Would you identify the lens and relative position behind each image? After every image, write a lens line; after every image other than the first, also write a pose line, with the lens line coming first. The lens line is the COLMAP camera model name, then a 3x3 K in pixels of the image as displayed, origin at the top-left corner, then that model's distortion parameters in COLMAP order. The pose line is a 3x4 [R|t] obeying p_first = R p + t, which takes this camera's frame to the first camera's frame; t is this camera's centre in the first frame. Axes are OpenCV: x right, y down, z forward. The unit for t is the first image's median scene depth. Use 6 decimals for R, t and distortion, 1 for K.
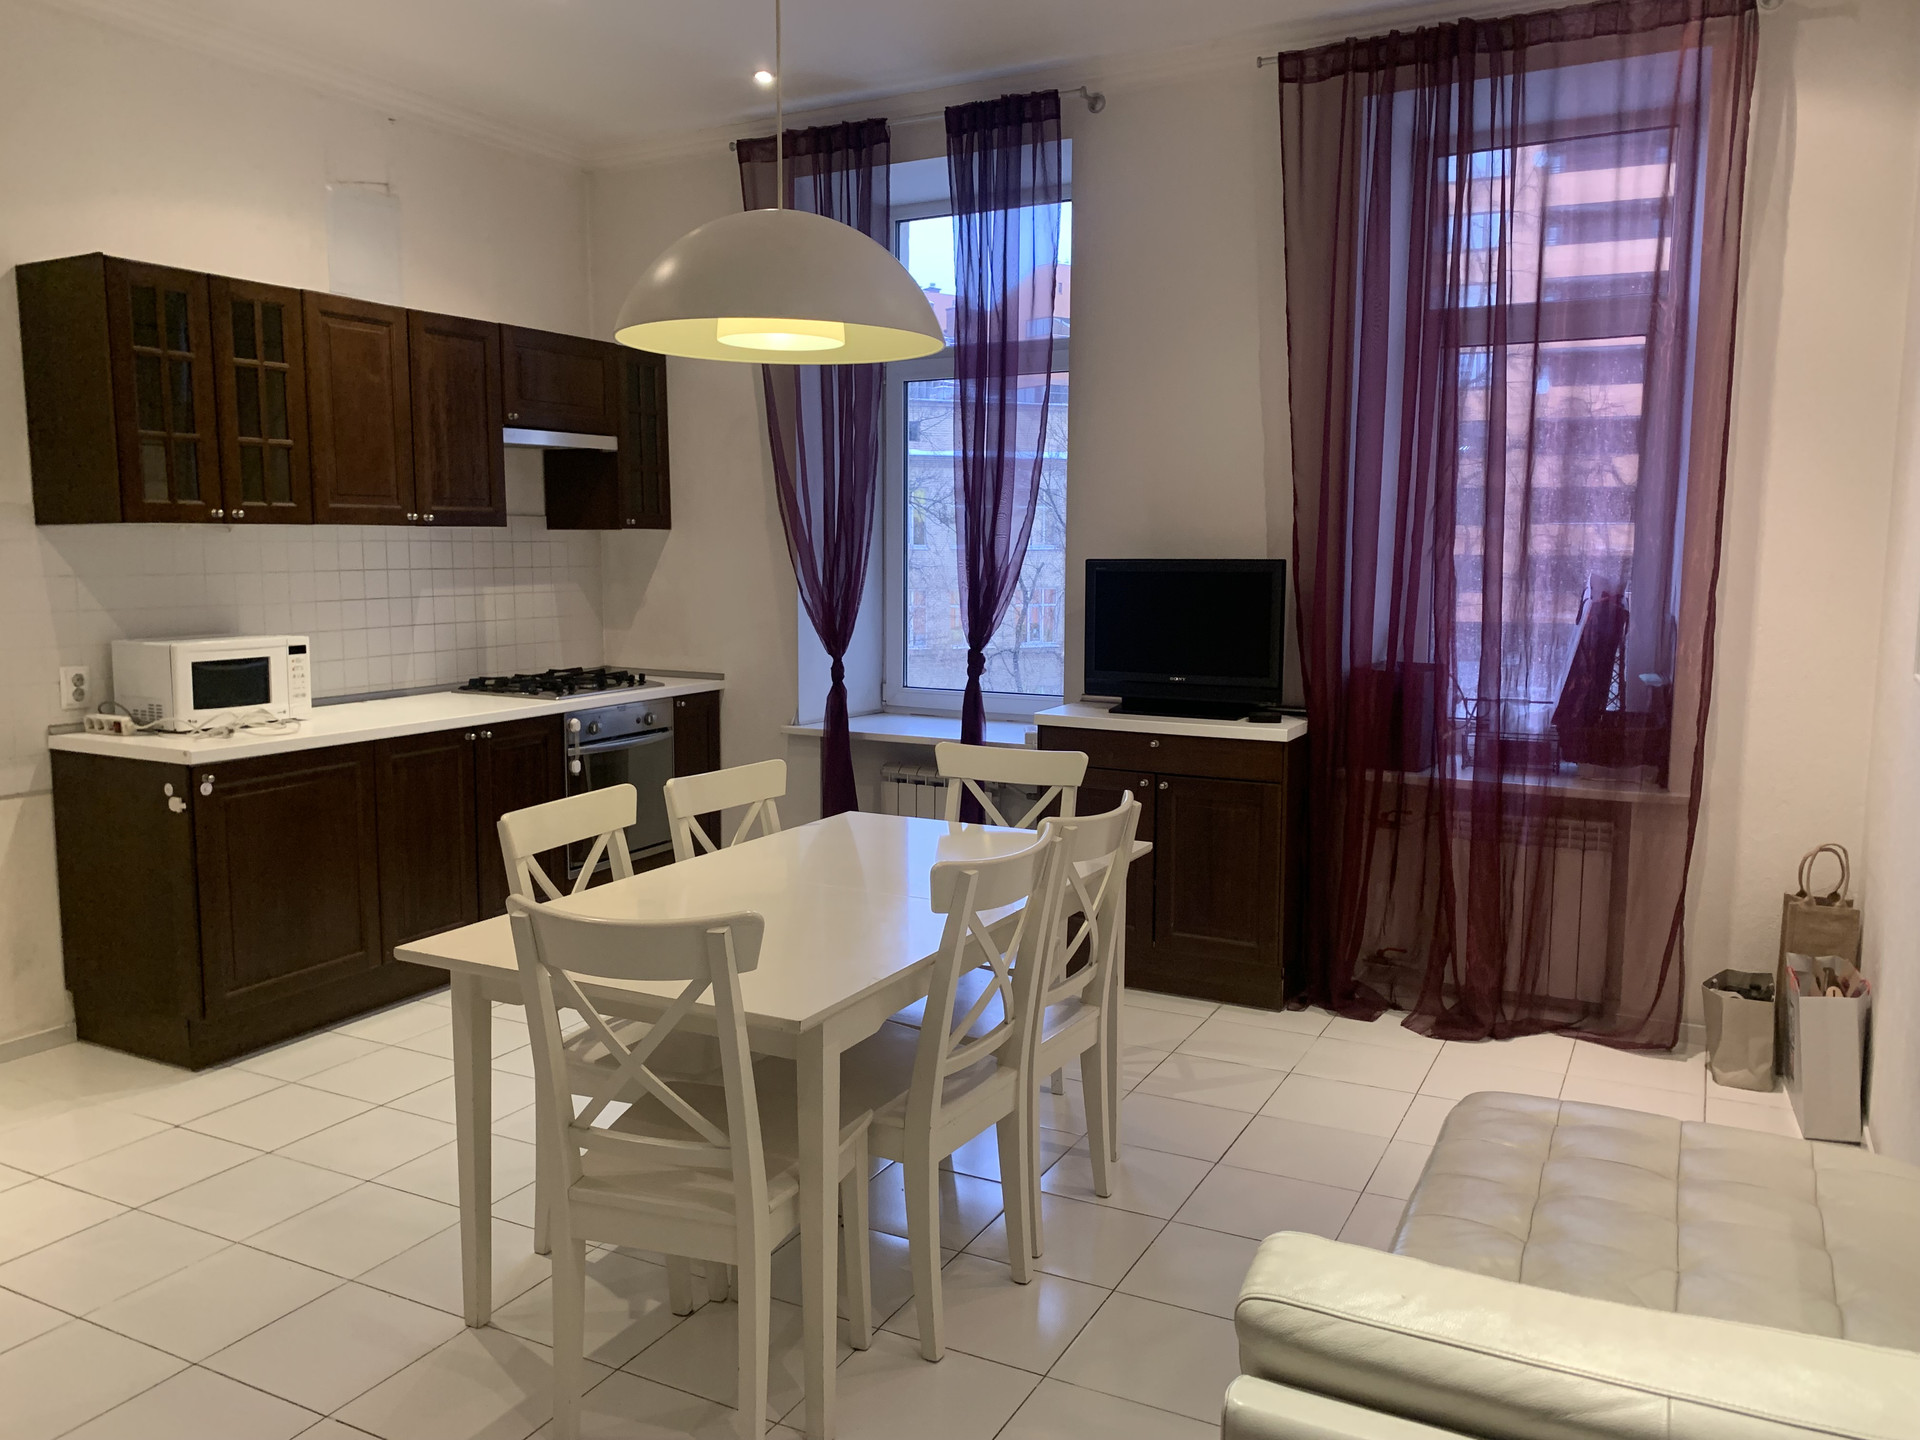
lens RADIAL K [[1466.0, 0, 941.5], [0, 1466.0, 710.1], [0, 0, 1]] dist [0.020761, -0.018071]
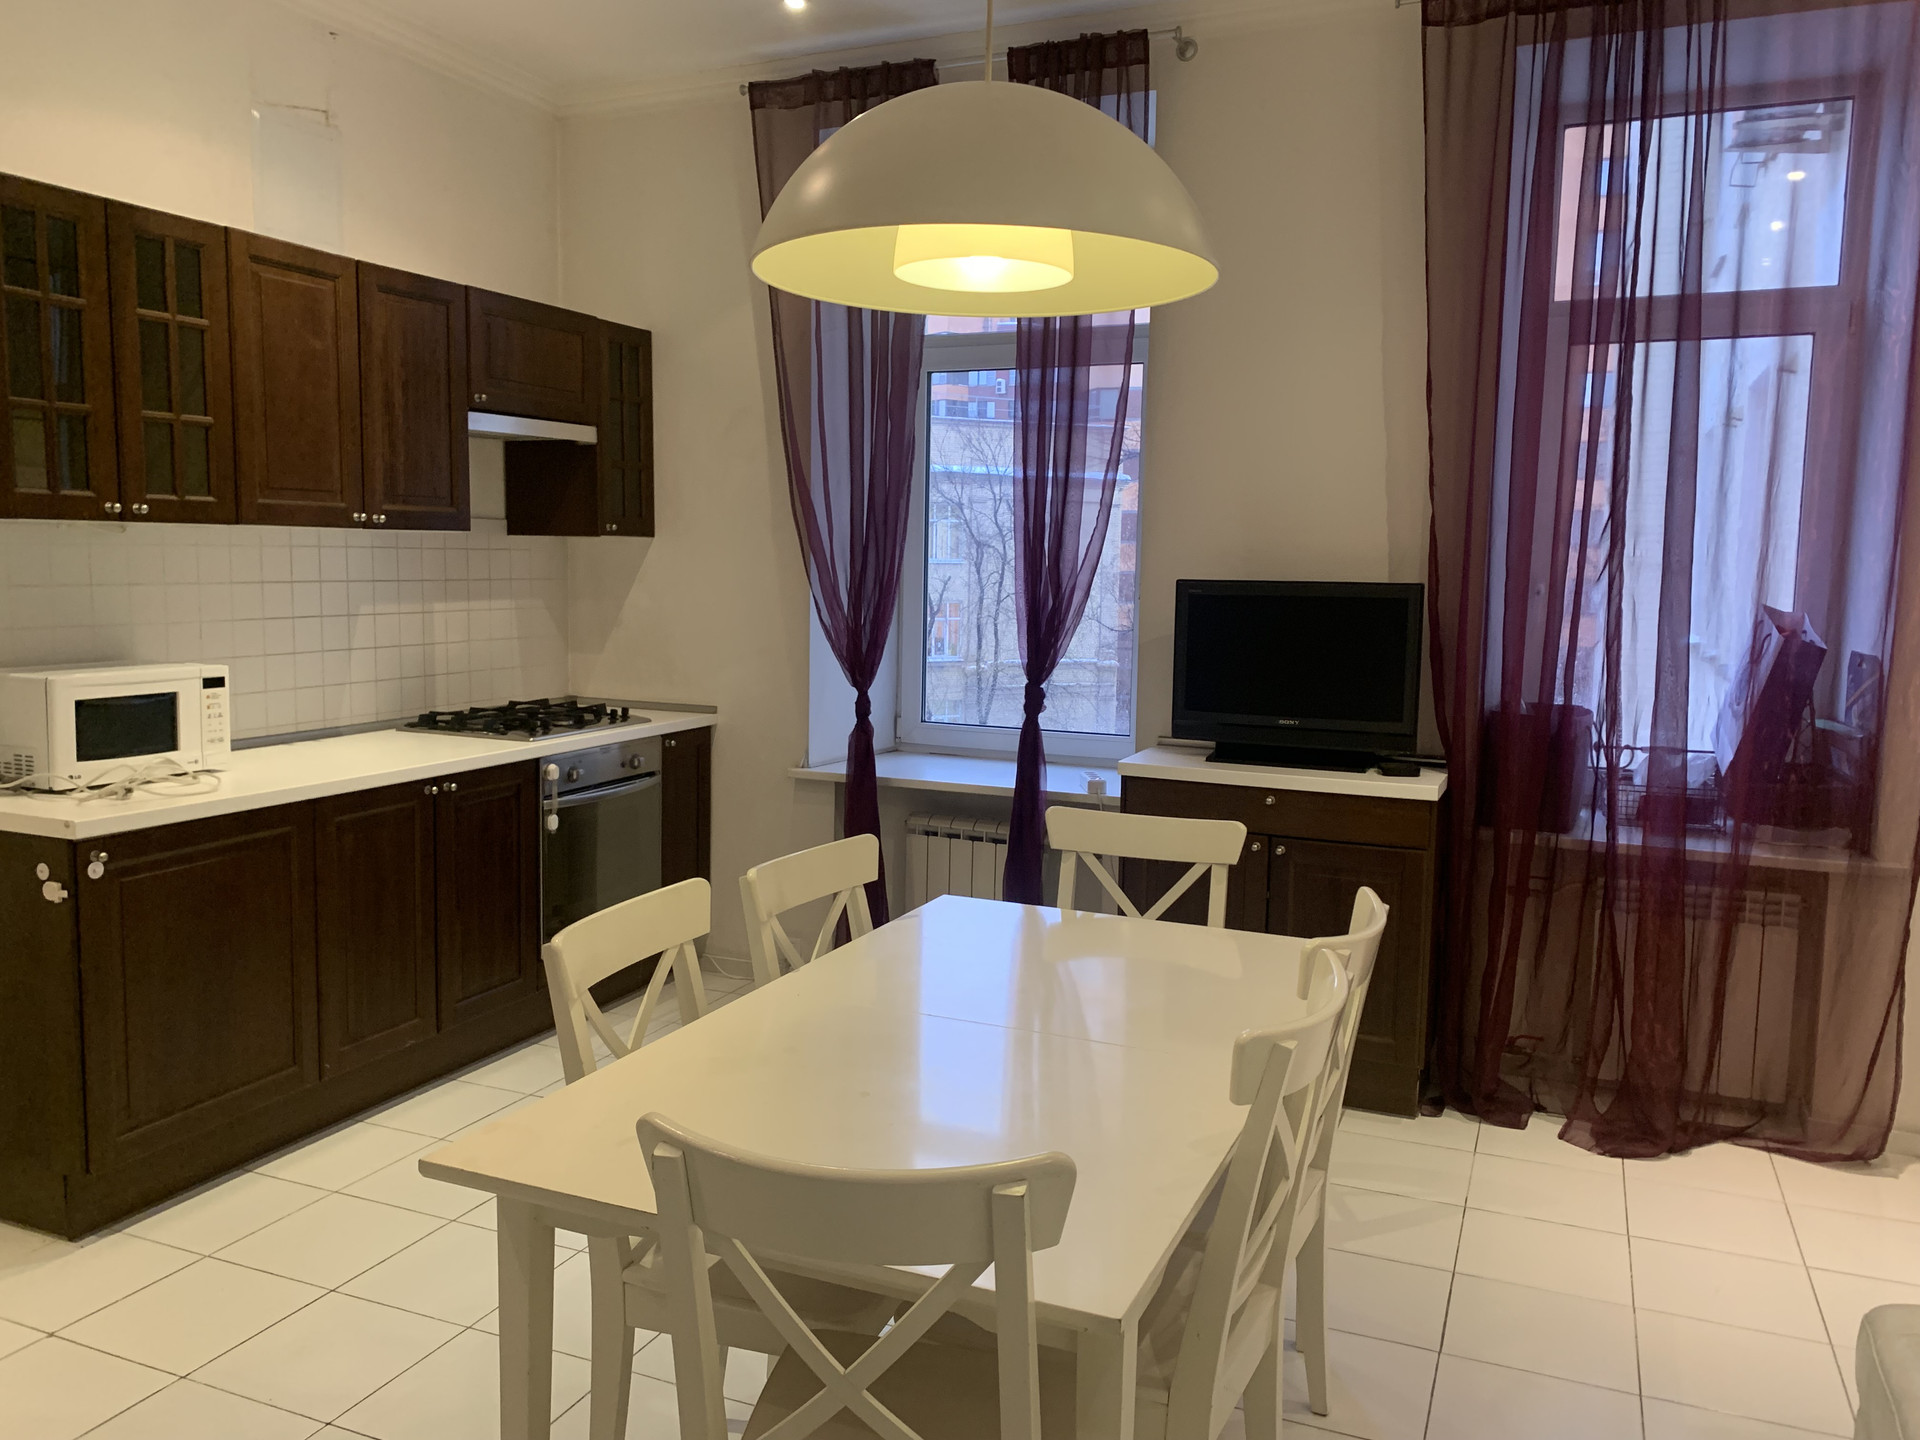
lens RADIAL K [[1466.0, 0, 960.7], [0, 1466.0, 693.4], [0, 0, 1]] dist [0.020761, -0.018071]
pose [[0.996180, 0.006272, 0.087093, -0.105811], [-0.004594, 0.999800, -0.019445, -0.021392], [-0.087197, 0.018970, 0.996010, 0.176406]]
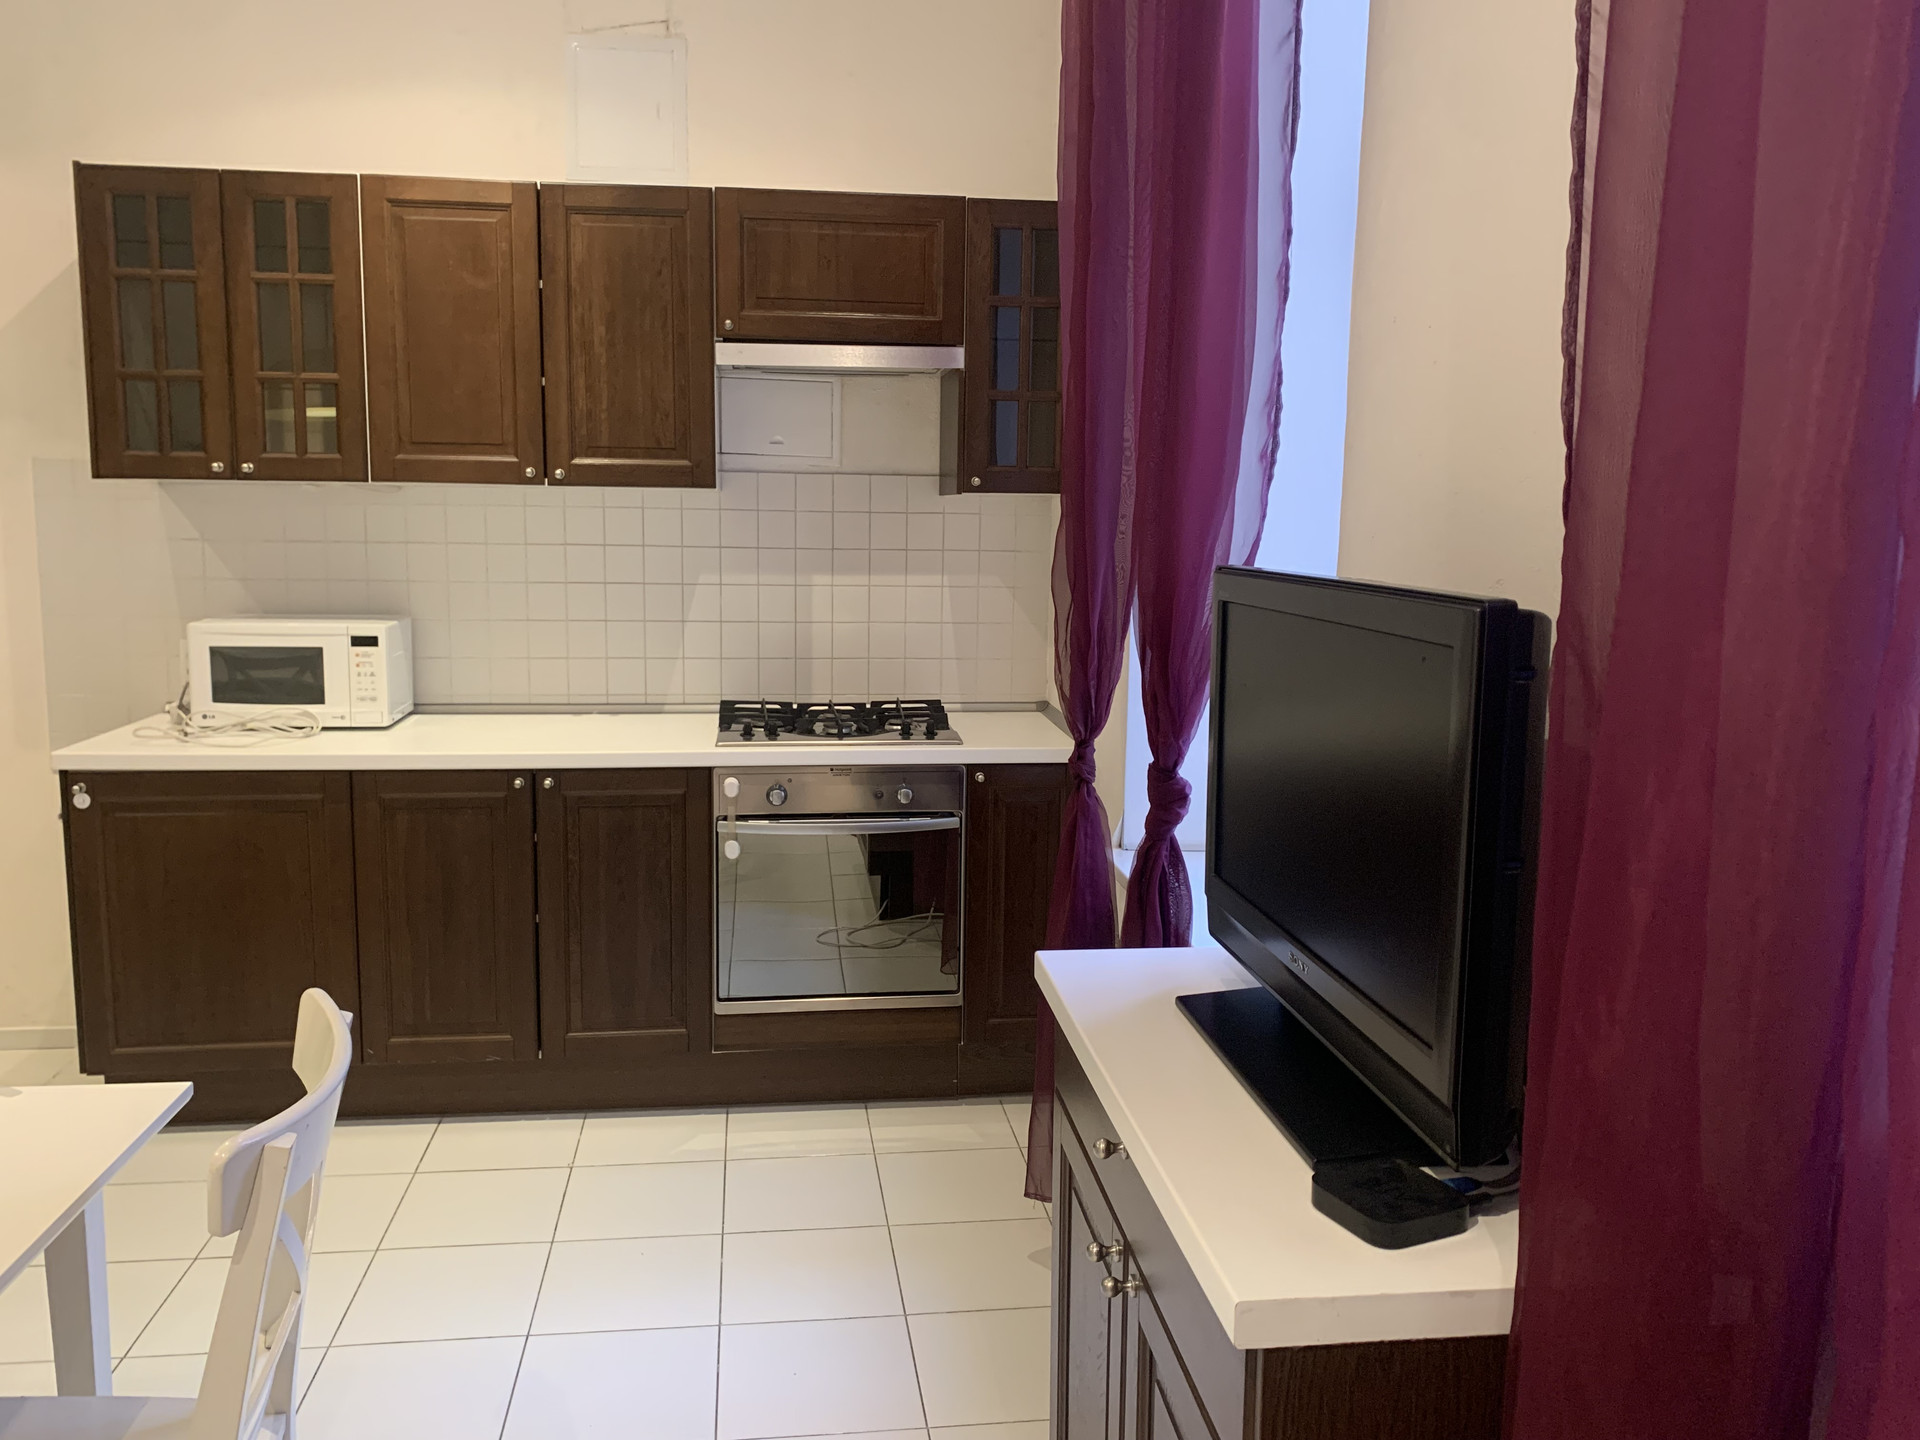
lens RADIAL K [[1466.0, 0, 956.9], [0, 1466.0, 709.9], [0, 0, 1]] dist [0.020761, -0.018071]
pose [[0.571554, 0.116706, -0.812223, 0.385241], [-0.106811, 0.991994, 0.067374, -0.090582], [0.813583, 0.048247, 0.579443, 0.793047]]
